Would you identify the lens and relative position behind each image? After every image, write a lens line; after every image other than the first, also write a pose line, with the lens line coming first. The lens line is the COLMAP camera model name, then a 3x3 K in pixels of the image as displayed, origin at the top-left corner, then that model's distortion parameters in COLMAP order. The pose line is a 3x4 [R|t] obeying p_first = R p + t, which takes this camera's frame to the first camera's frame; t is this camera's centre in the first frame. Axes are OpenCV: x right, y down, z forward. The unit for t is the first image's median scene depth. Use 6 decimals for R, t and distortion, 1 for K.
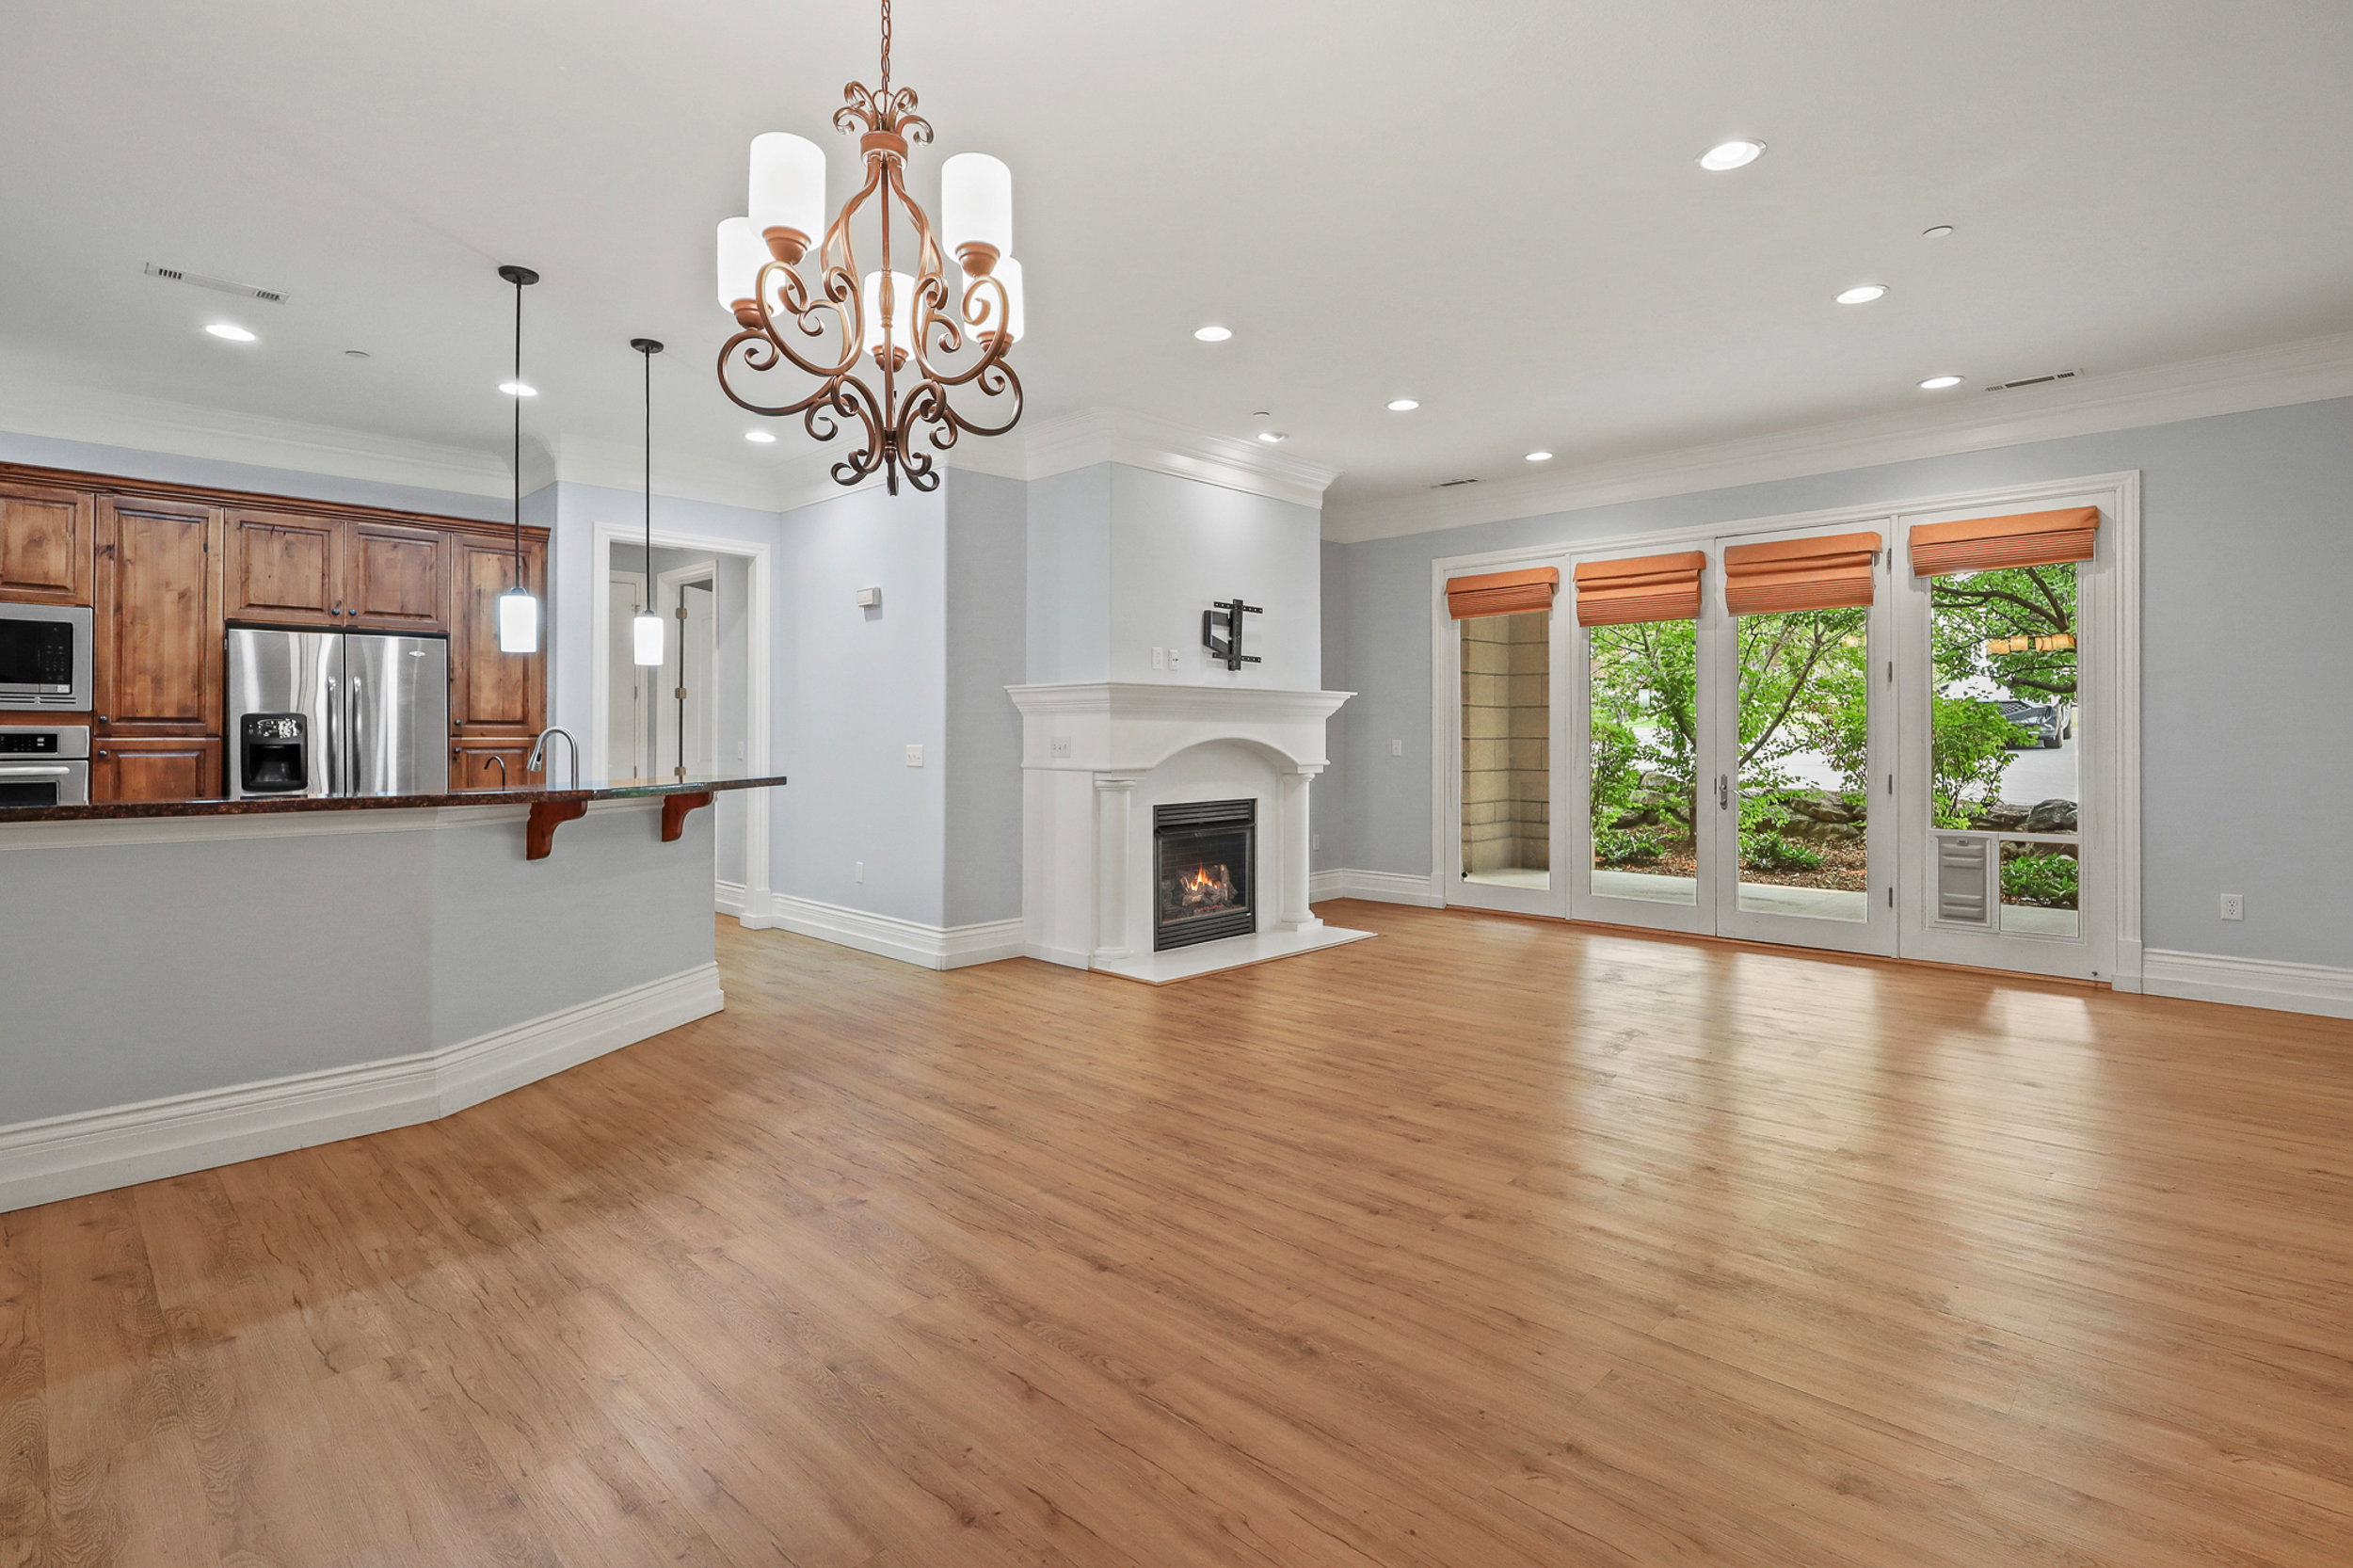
lens RADIAL K [[1105.7, 0, 1186.4], [0, 1105.7, 732.3], [0, 0, 1]] dist [-0.006372, 0.001269]
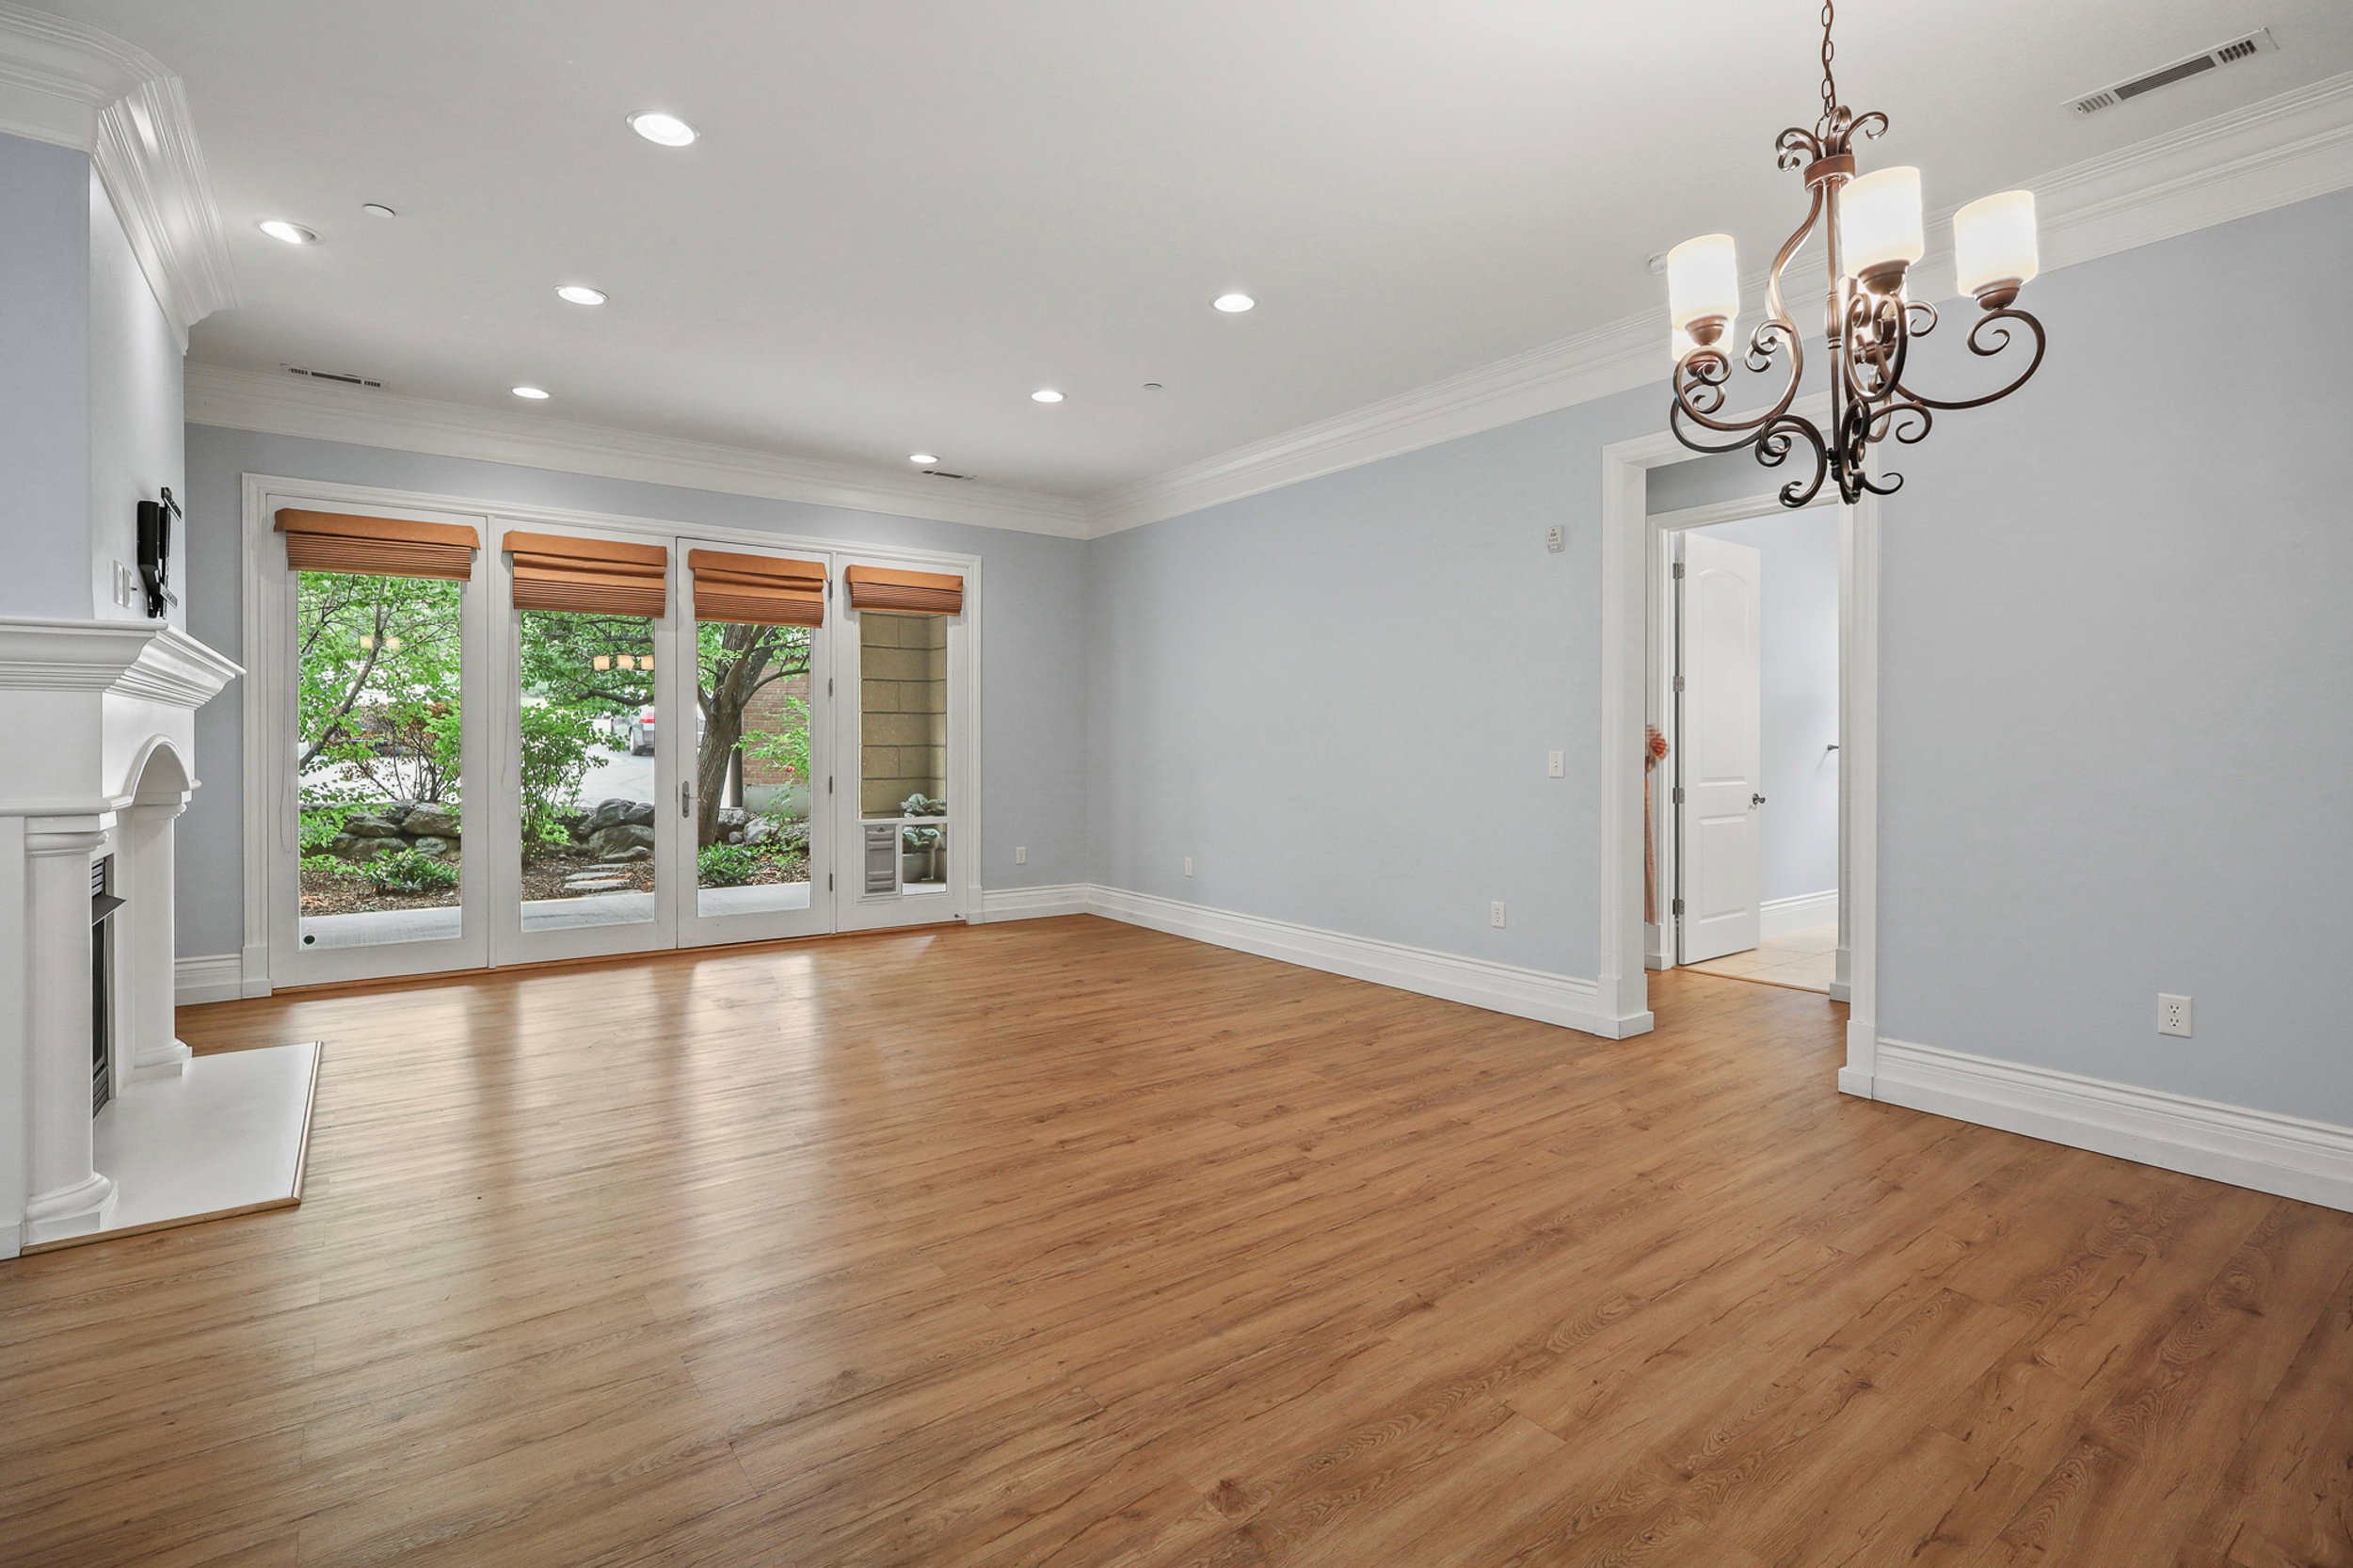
lens RADIAL K [[1105.7, 0, 1172.8], [0, 1105.7, 746.3], [0, 0, 1]] dist [-0.006372, 0.001269]
pose [[0.165741, 0.001588, 0.986168, -0.479016], [-0.006780, 0.999977, -0.000471, 0.005578], [-0.986146, -0.006608, 0.165748, 0.489761]]
